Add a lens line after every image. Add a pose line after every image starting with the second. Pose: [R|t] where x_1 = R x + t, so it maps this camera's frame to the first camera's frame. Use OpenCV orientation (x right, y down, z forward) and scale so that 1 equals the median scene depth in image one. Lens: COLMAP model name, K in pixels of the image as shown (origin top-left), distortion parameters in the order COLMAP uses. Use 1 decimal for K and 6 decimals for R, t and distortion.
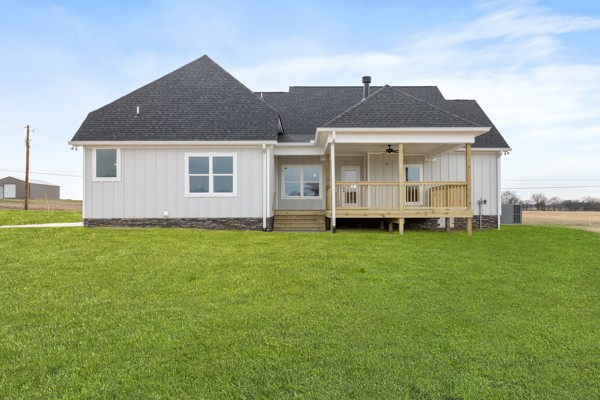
lens RADIAL K [[248.7, 0, 300.0], [0, 248.7, 167.9], [0, 0, 1]] dist [-0.001267, -0.000105]
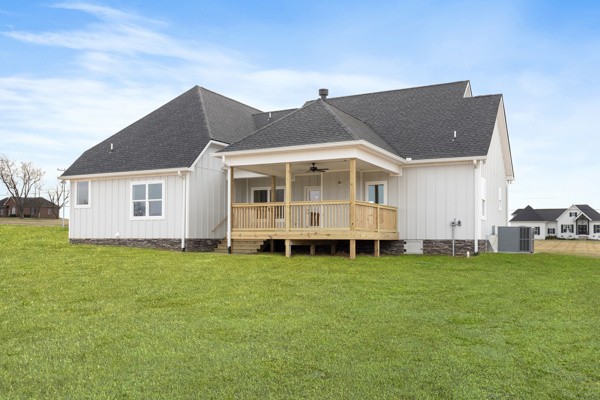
lens RADIAL K [[276.8, 0, 301.5], [0, 276.8, 186.8], [0, 0, 1]] dist [0.000933, -0.000074]
pose [[0.963795, -0.040588, -0.263535, 0.635216], [0.039653, 0.999174, -0.008867, 0.005445], [0.263678, -0.001904, 0.964609, -0.024060]]
